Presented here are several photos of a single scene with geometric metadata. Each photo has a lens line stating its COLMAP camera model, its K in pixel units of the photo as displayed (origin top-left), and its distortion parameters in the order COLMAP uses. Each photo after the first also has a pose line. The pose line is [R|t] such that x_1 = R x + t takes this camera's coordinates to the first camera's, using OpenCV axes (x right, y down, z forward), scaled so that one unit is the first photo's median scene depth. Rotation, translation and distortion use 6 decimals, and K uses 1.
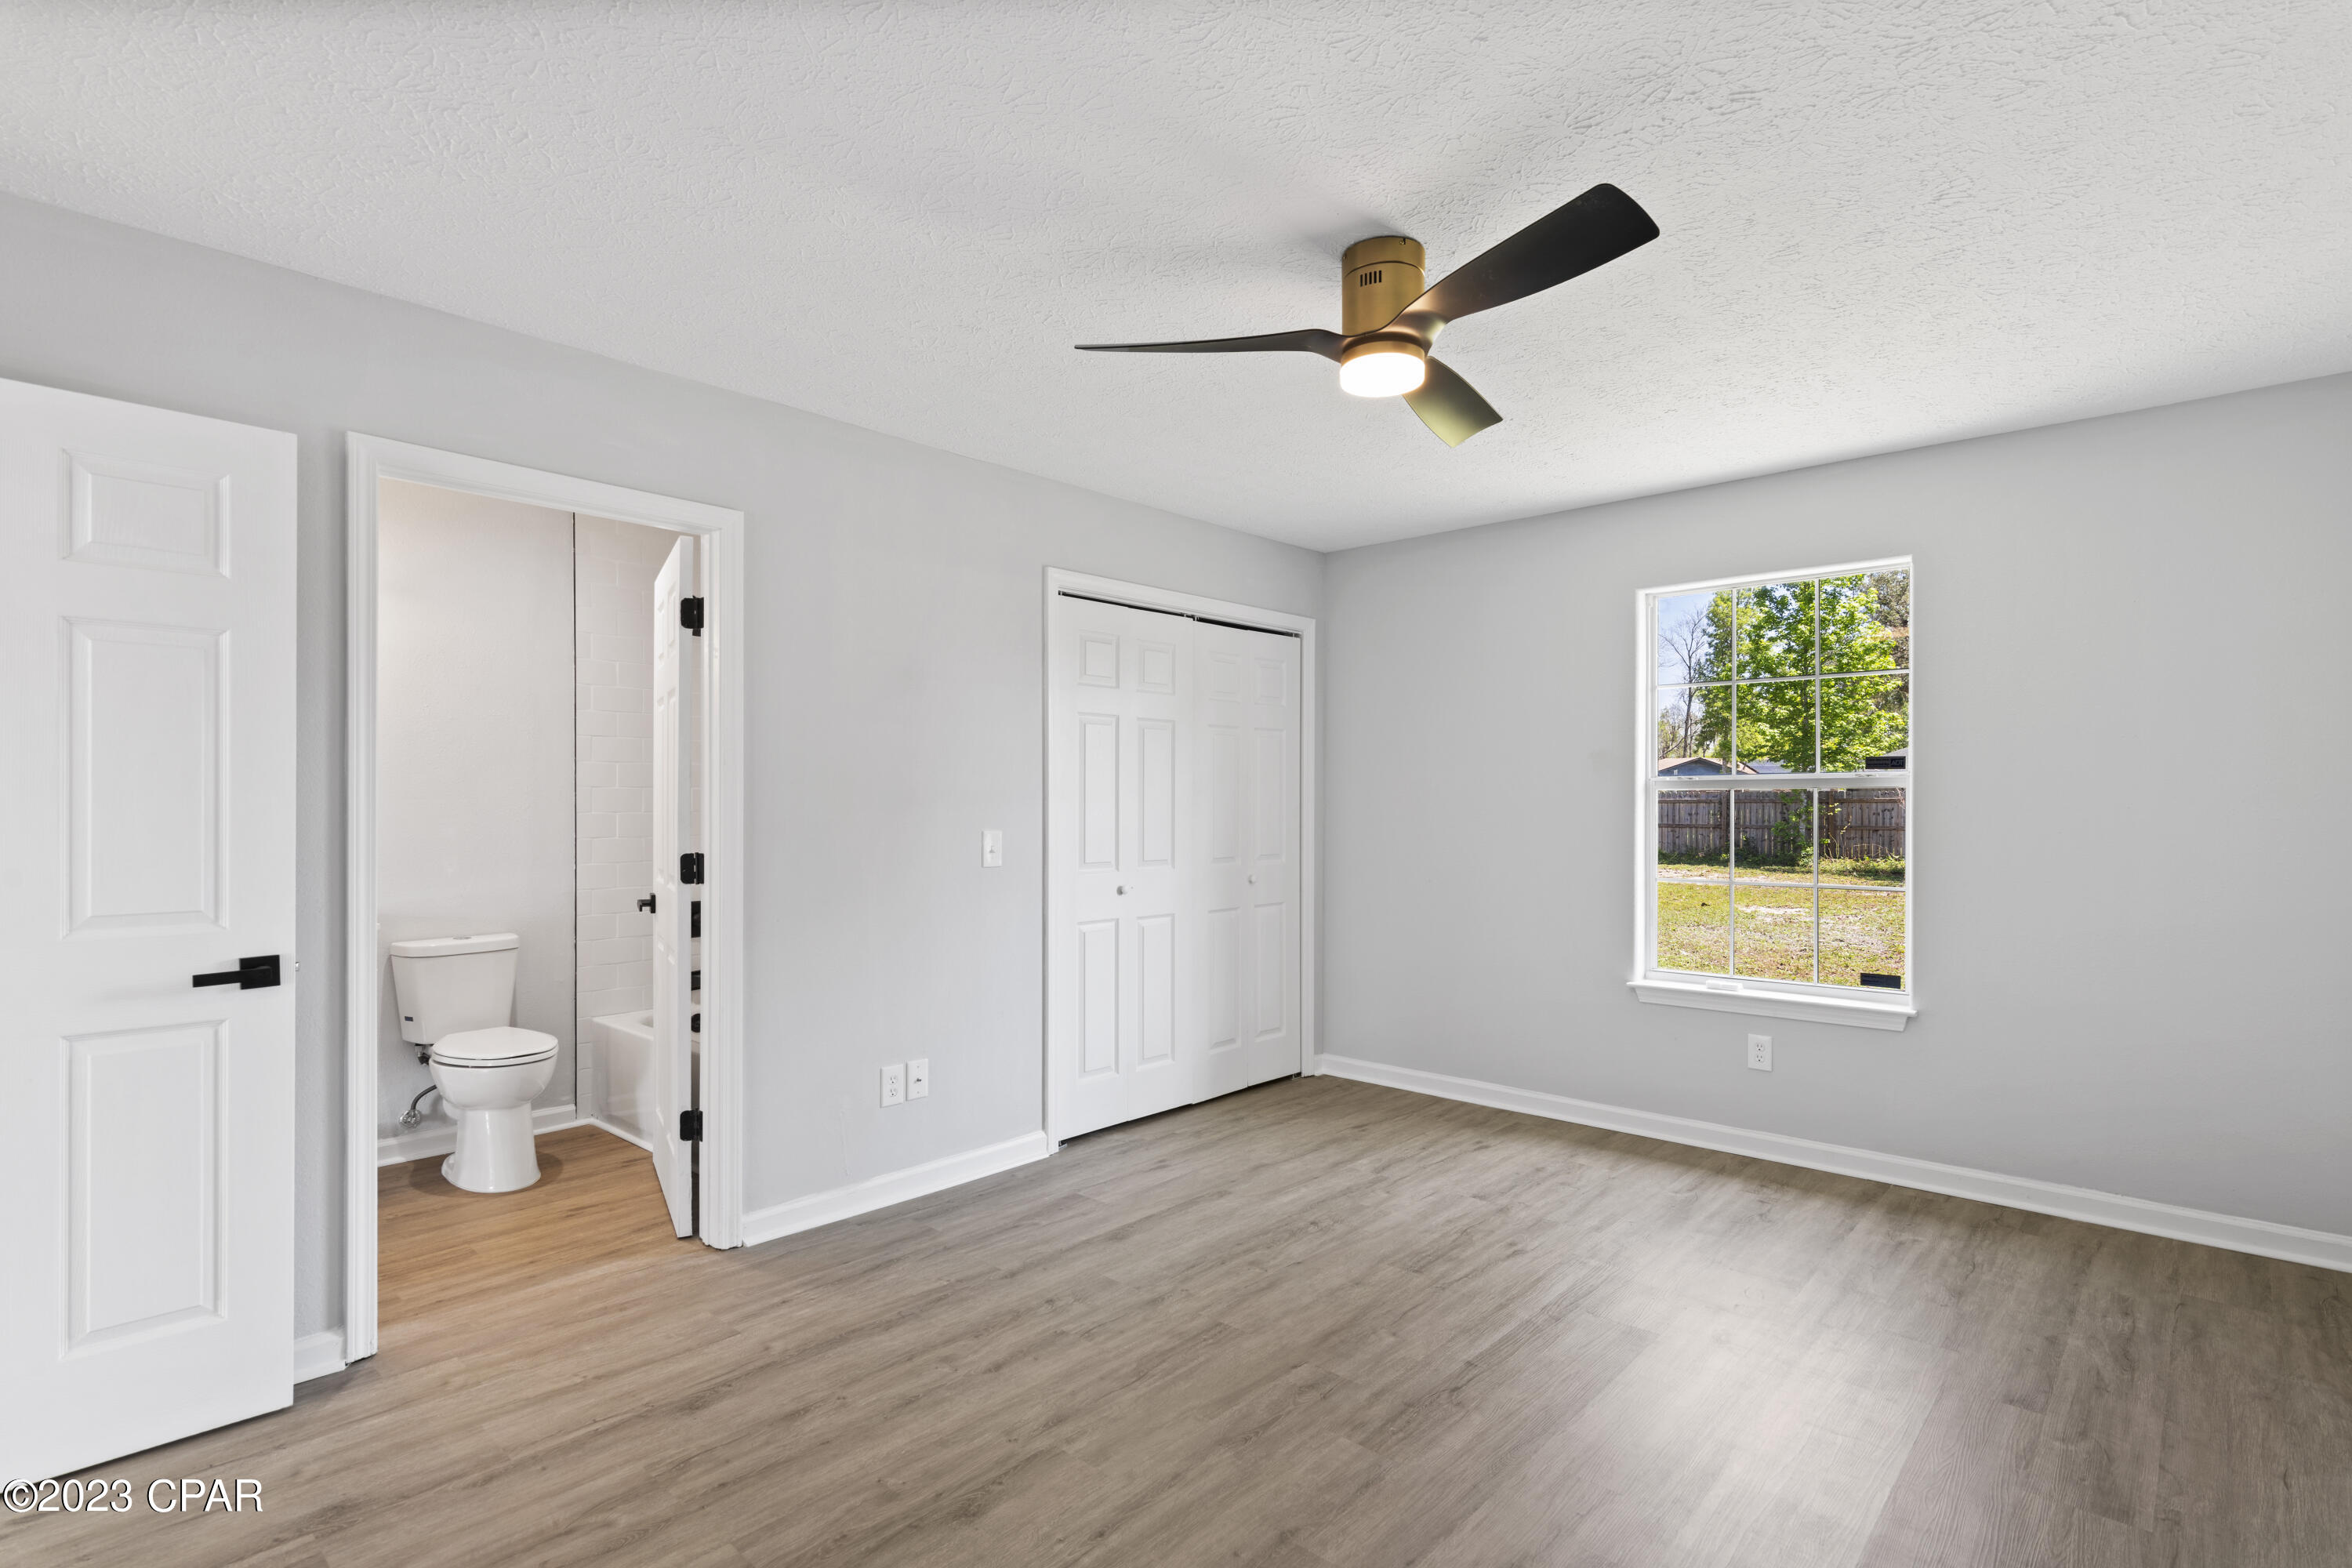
lens RADIAL K [[1152.7, 0, 1166.6], [0, 1152.7, 800.9], [0, 0, 1]] dist [0.005082, -0.000208]
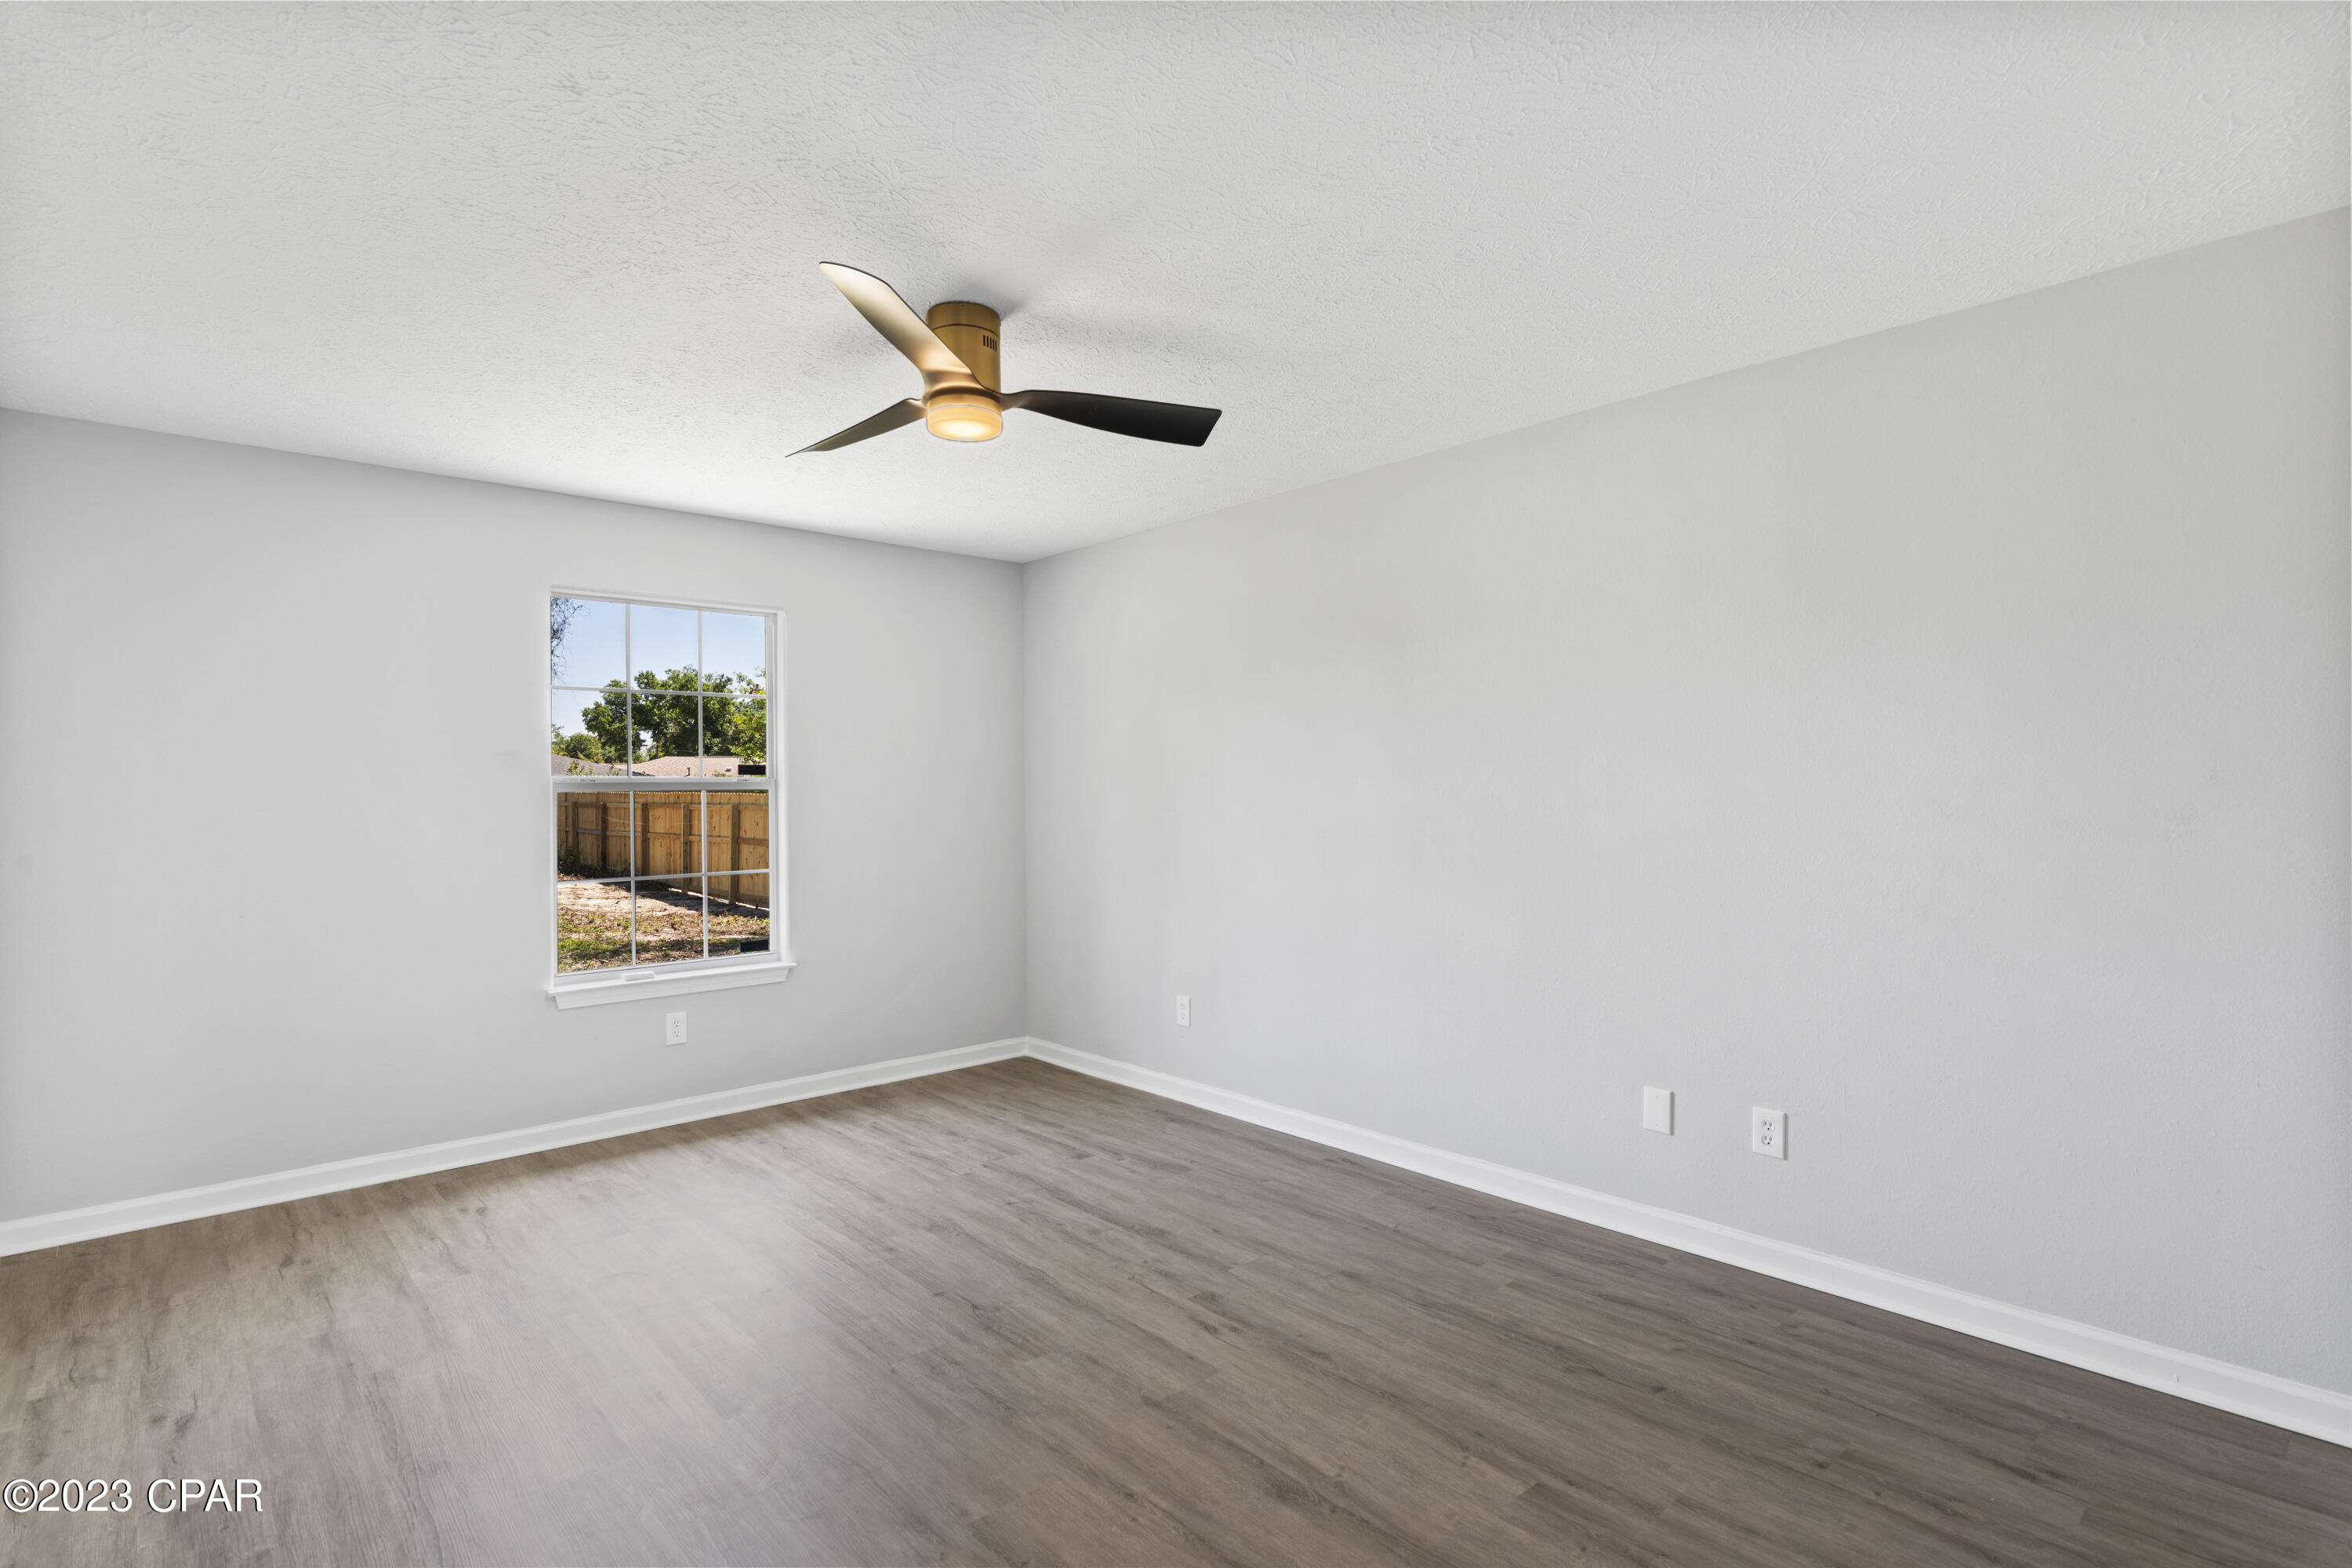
lens RADIAL K [[1152.7, 0, 1170.1], [0, 1152.7, 787.0], [0, 0, 1]] dist [0.005082, -0.000208]
pose [[0.094467, 0.000590, 0.995528, -0.574675], [0.007583, 0.999970, -0.001312, -0.010090], [-0.995499, 0.007673, 0.094460, 0.439582]]
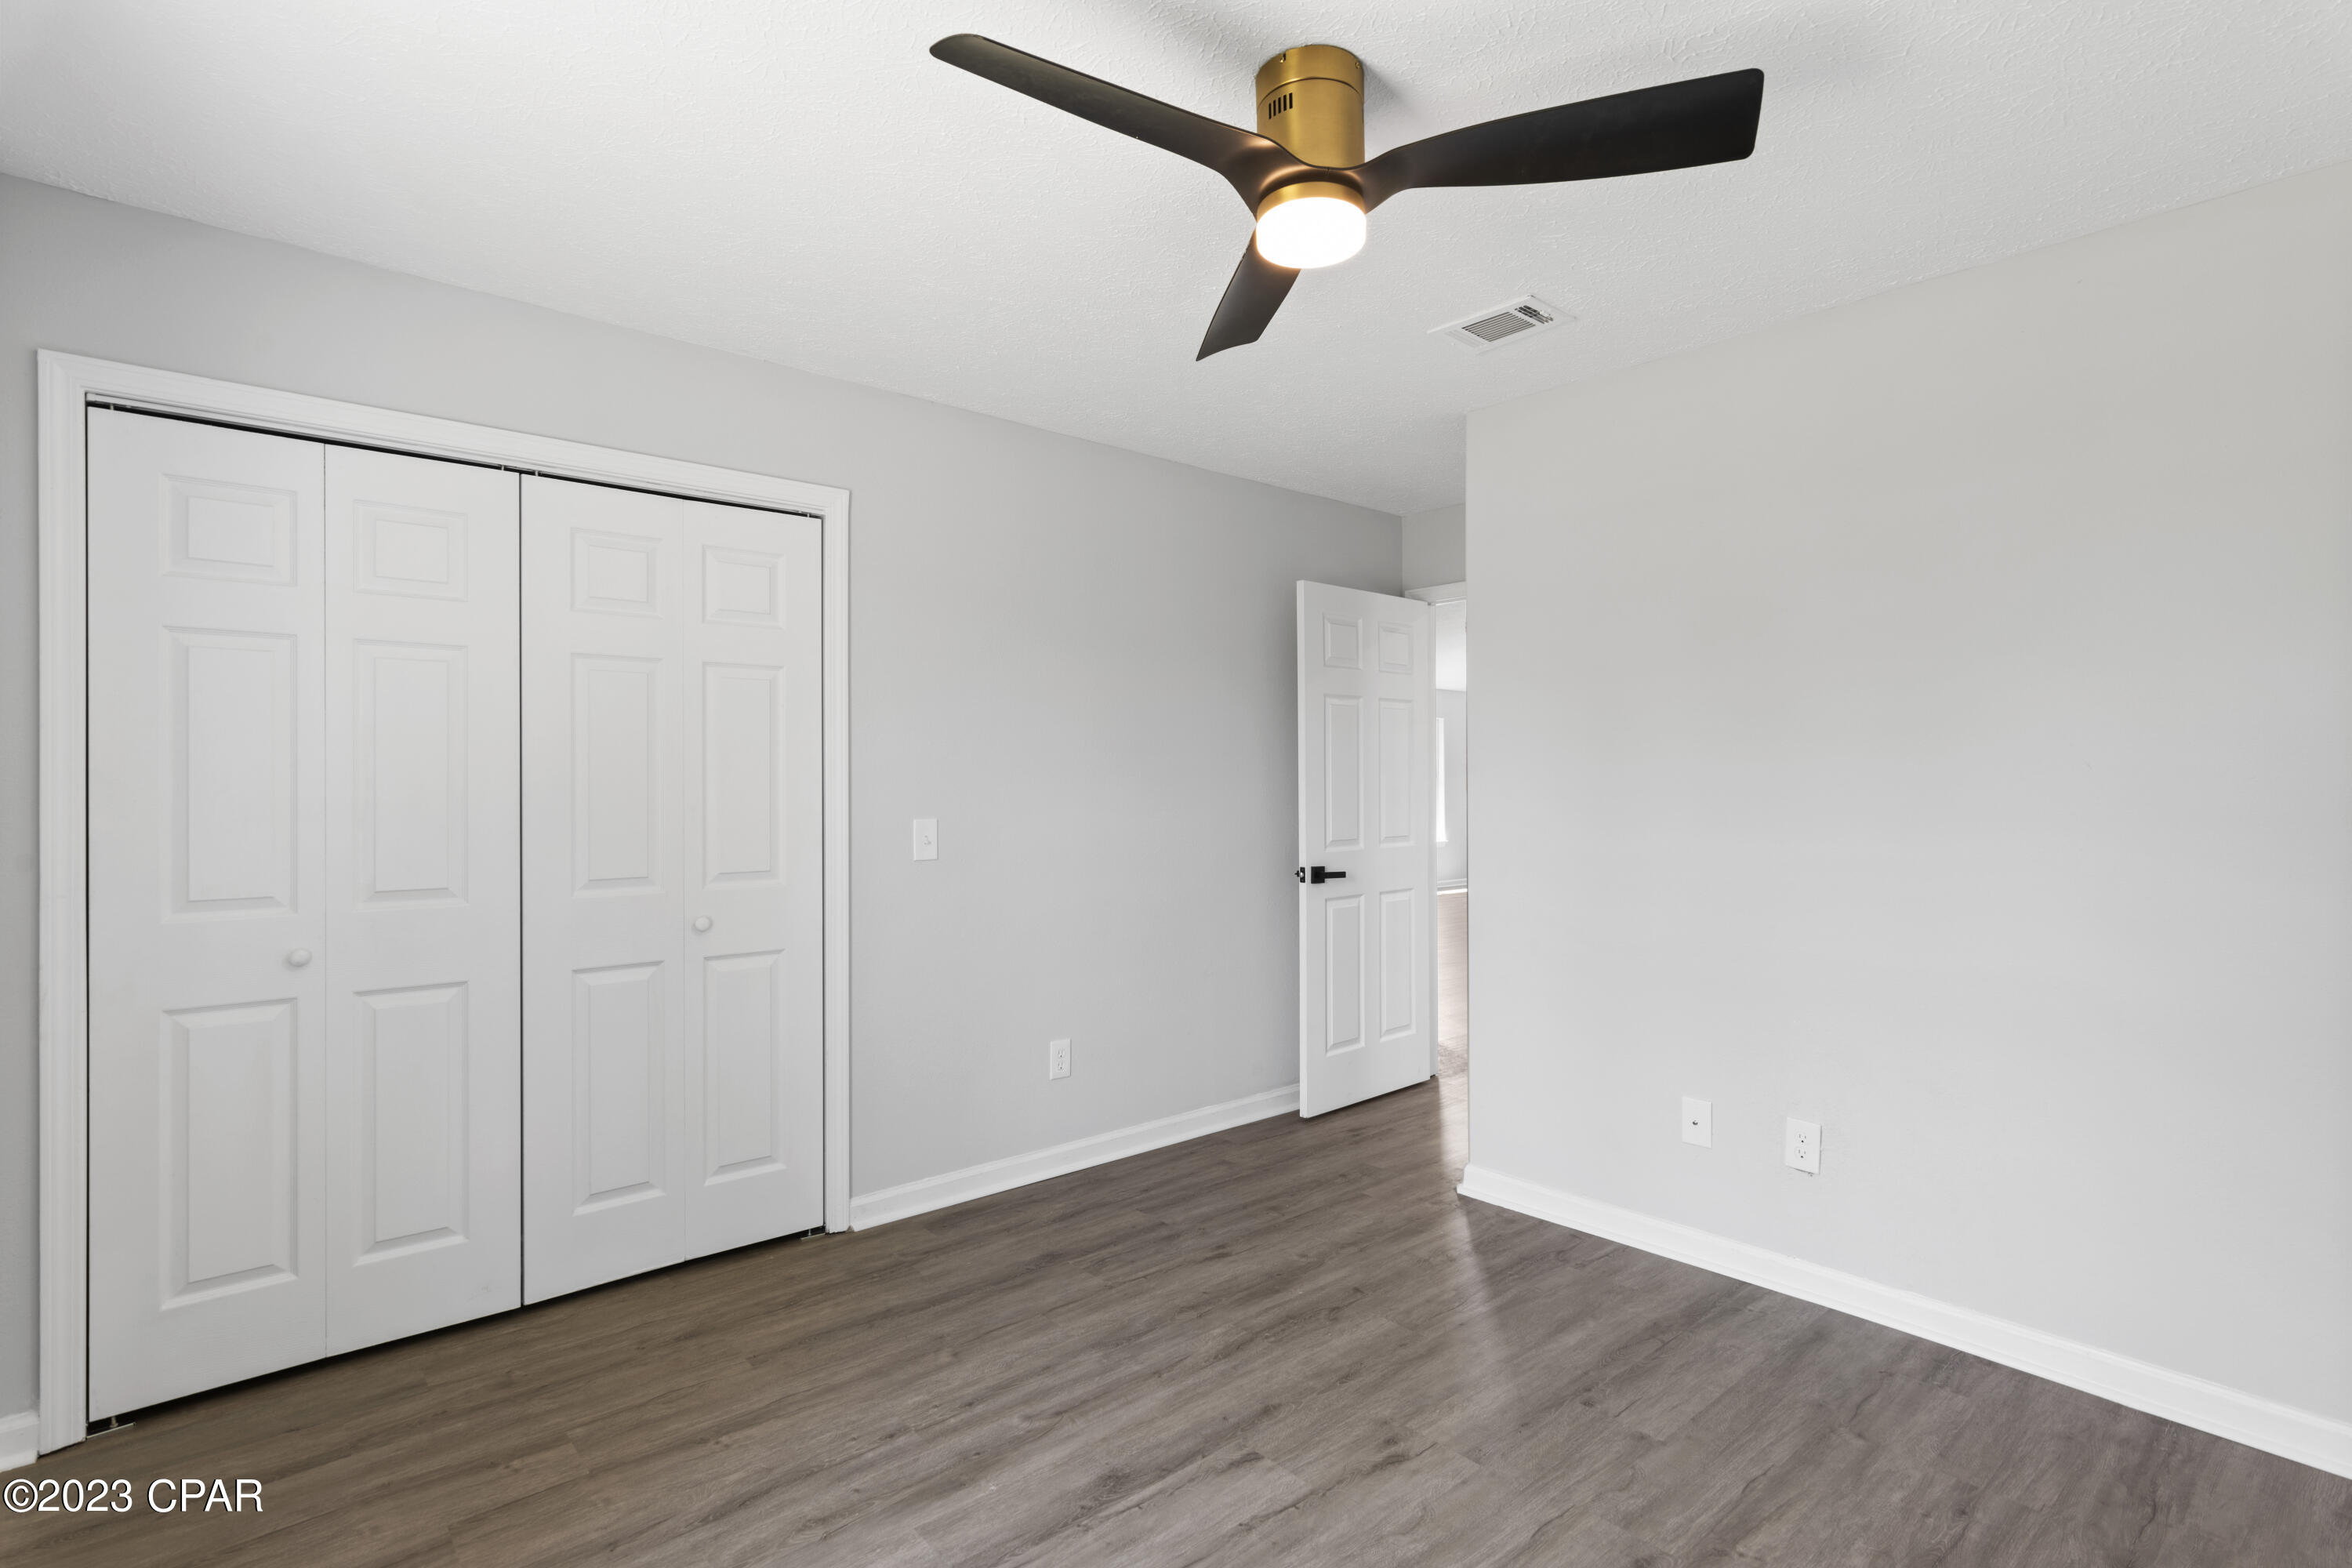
lens RADIAL K [[1152.7, 0, 1187.8], [0, 1152.7, 787.2], [0, 0, 1]] dist [0.005082, -0.000208]
pose [[0.990475, 0.001933, -0.137679, 0.532226], [-0.001138, 0.999982, 0.005854, -0.003206], [0.137688, -0.005641, 0.990460, 0.568335]]
